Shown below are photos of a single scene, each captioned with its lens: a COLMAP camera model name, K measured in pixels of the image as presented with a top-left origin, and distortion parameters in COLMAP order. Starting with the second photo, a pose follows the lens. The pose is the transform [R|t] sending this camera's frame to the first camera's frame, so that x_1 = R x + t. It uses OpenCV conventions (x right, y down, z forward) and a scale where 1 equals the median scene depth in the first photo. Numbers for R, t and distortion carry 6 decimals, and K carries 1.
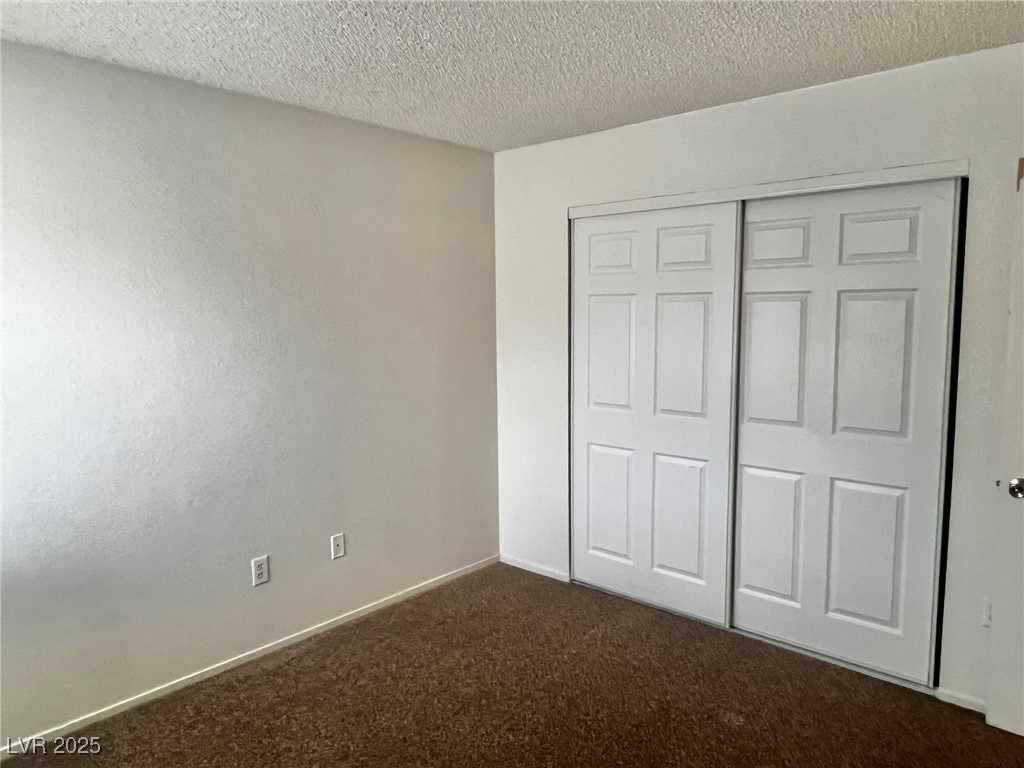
lens RADIAL K [[687.9, 0, 512.0], [0, 687.9, 384.0], [0, 0, 1]] dist [0.000725, -0.000818]
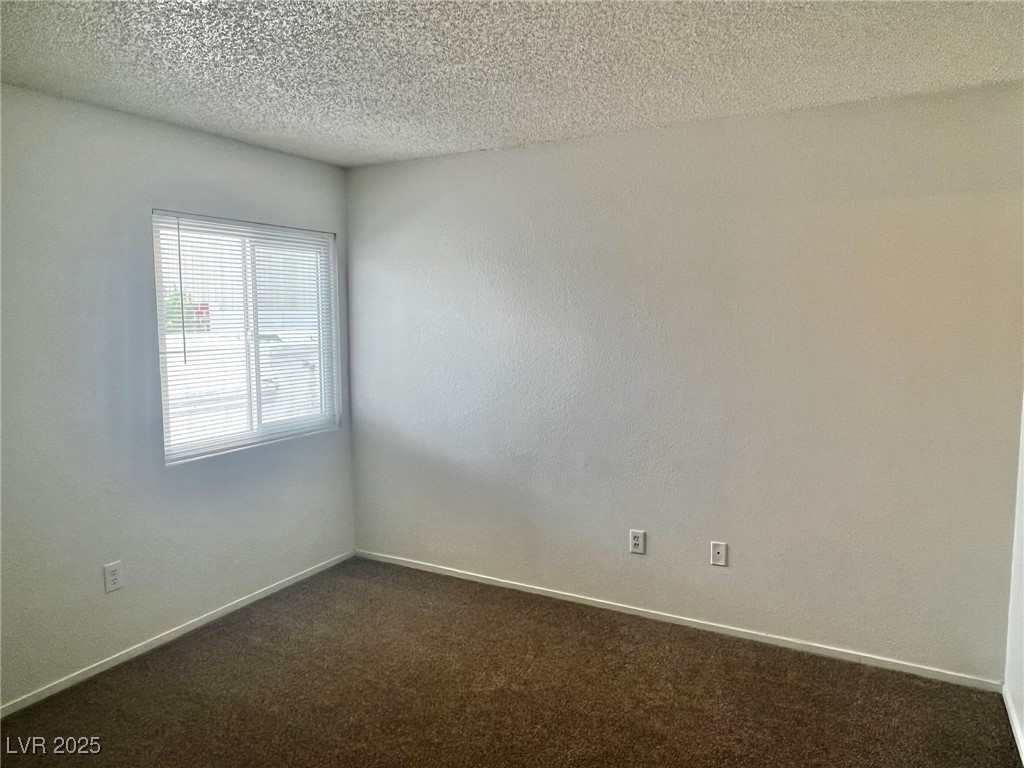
lens RADIAL K [[687.9, 0, 512.0], [0, 687.9, 384.0], [0, 0, 1]] dist [0.000725, -0.000818]
pose [[0.226147, 0.099937, -0.968953, 0.675979], [-0.098004, 0.992010, 0.079442, -0.062018], [0.969151, 0.076996, 0.234134, 0.503814]]
